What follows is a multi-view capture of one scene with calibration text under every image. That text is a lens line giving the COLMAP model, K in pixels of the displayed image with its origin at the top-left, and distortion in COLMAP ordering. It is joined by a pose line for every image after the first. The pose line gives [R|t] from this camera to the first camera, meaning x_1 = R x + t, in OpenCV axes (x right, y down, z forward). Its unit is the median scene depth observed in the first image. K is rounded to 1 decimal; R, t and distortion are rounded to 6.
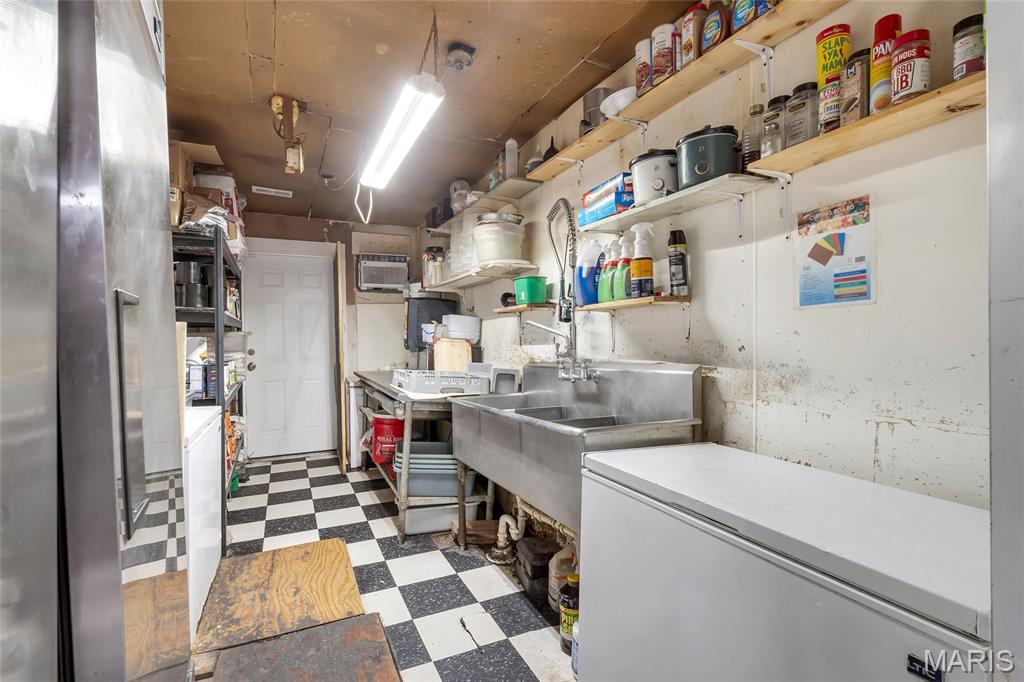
lens RADIAL K [[473.4, 0, 514.1], [0, 473.4, 344.7], [0, 0, 1]] dist [-0.005159, -0.000044]
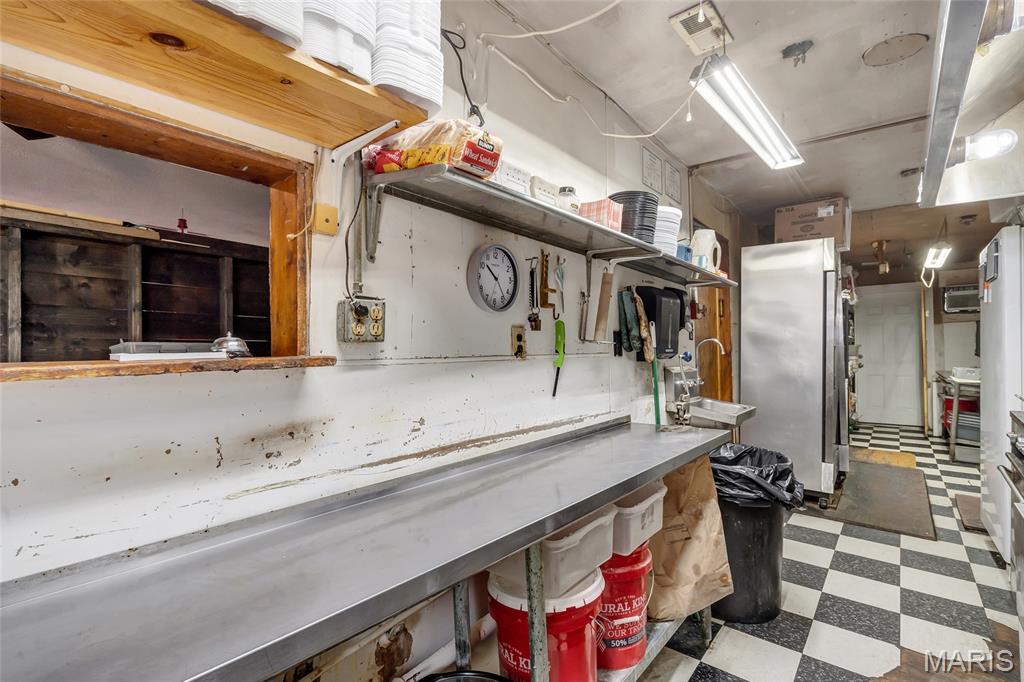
lens RADIAL K [[473.4, 0, 514.1], [0, 473.4, 344.7], [0, 0, 1]] dist [-0.005159, -0.000044]
pose [[0.424713, -0.004644, -0.905316, 0.470197], [-0.009164, 0.999914, -0.009429, 0.000695], [0.905282, 0.012301, 0.424634, -0.883732]]
